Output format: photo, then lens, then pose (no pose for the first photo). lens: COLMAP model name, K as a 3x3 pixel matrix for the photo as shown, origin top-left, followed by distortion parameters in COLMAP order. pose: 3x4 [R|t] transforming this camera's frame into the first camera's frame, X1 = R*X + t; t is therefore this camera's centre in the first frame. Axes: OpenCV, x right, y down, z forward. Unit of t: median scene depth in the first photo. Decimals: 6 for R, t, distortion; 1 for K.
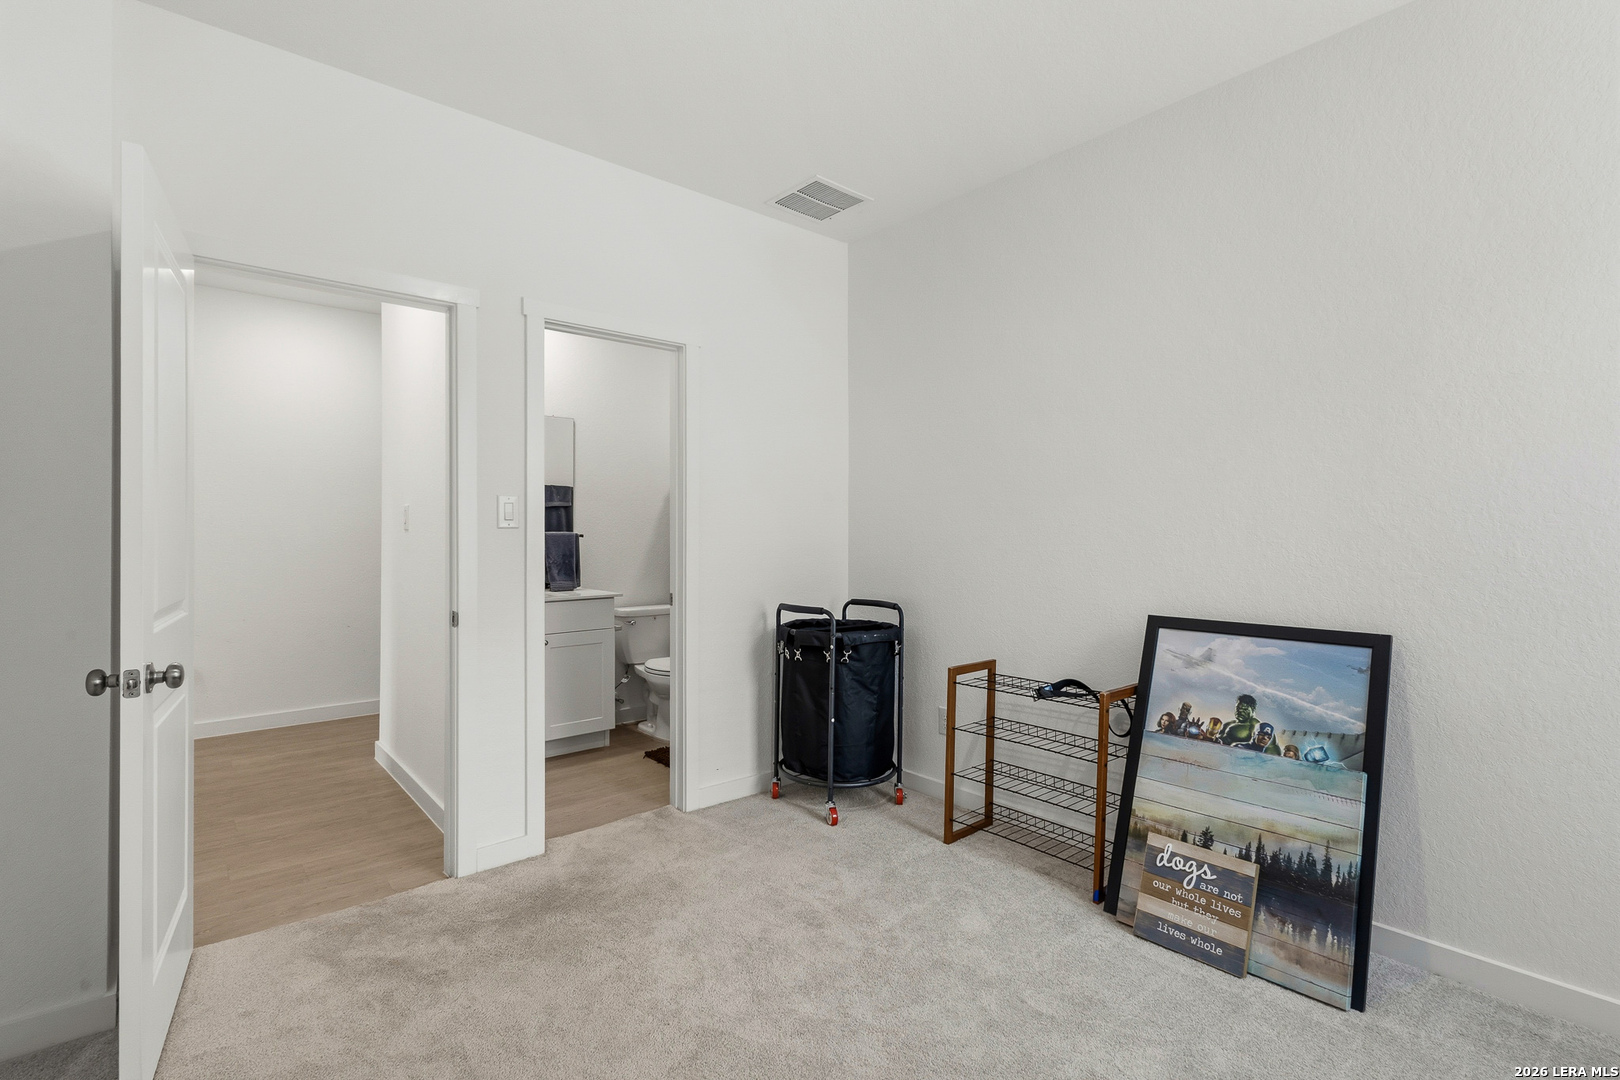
lens RADIAL K [[749.0, 0, 802.9], [0, 749.0, 538.9], [0, 0, 1]] dist [0.003732, -0.001079]
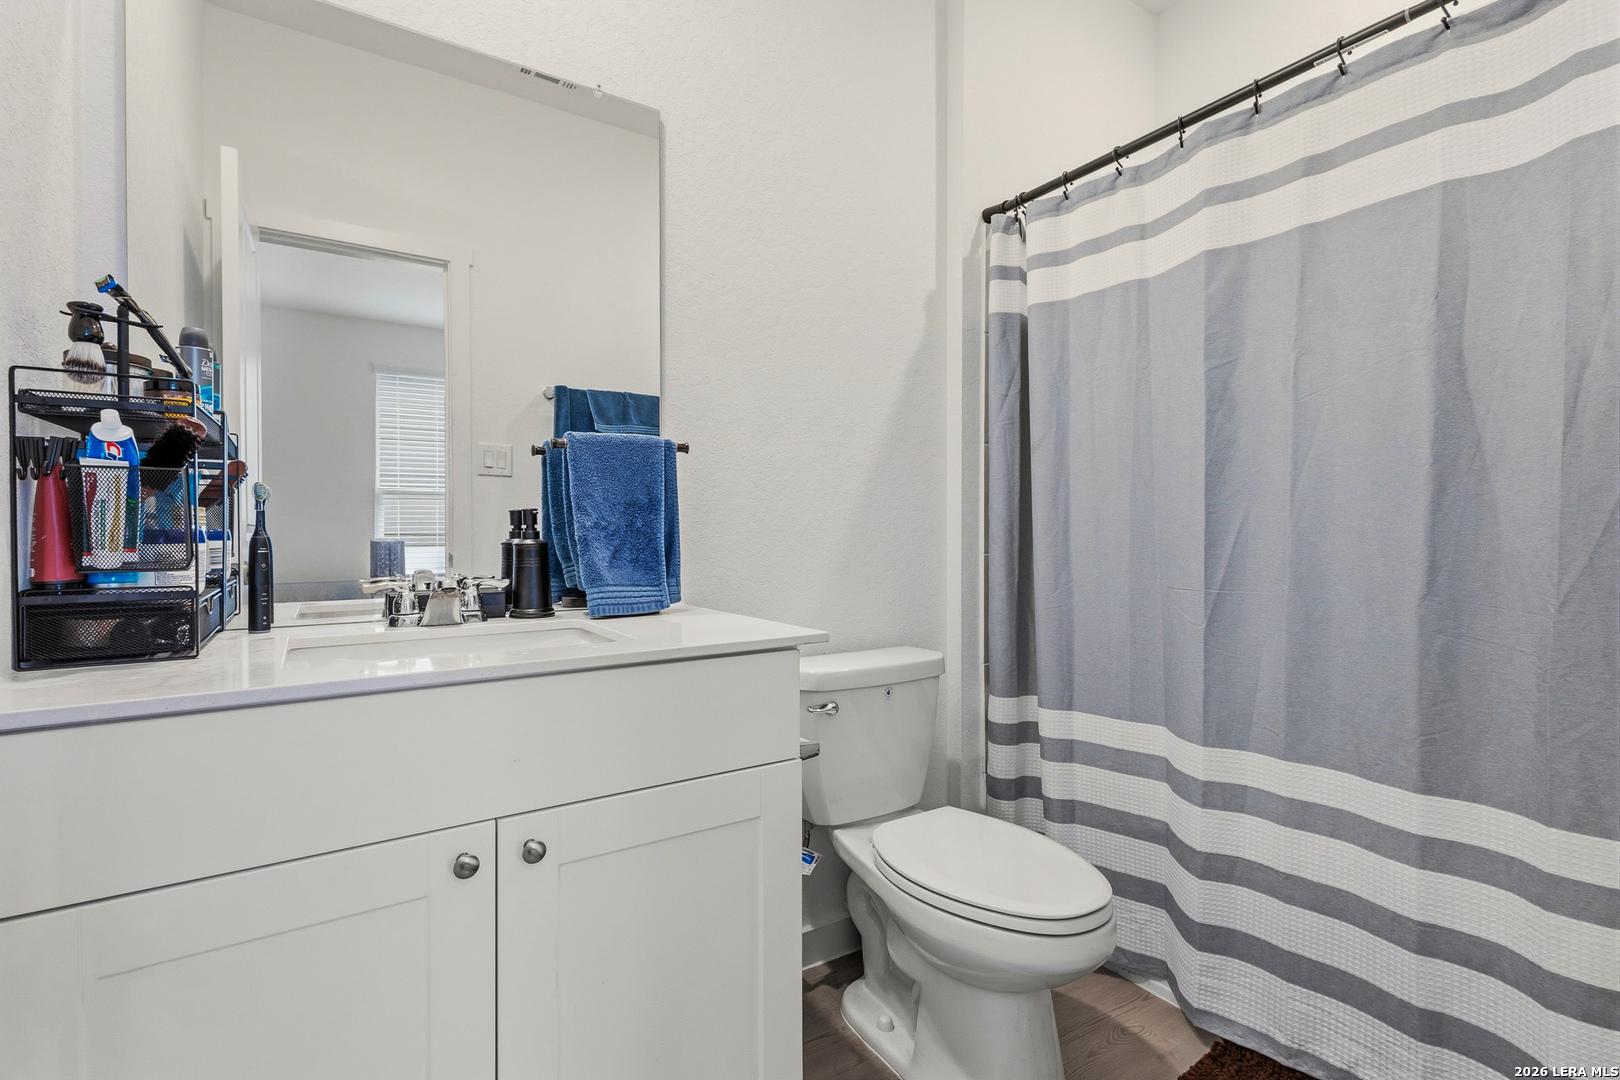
lens RADIAL K [[749.0, 0, 816.3], [0, 749.0, 546.2], [0, 0, 1]] dist [0.003732, -0.001079]
pose [[0.992951, -0.015117, -0.117555, -0.202138], [0.013048, 0.999747, -0.018346, 0.045780], [0.117803, 0.016683, 0.992897, 0.689404]]
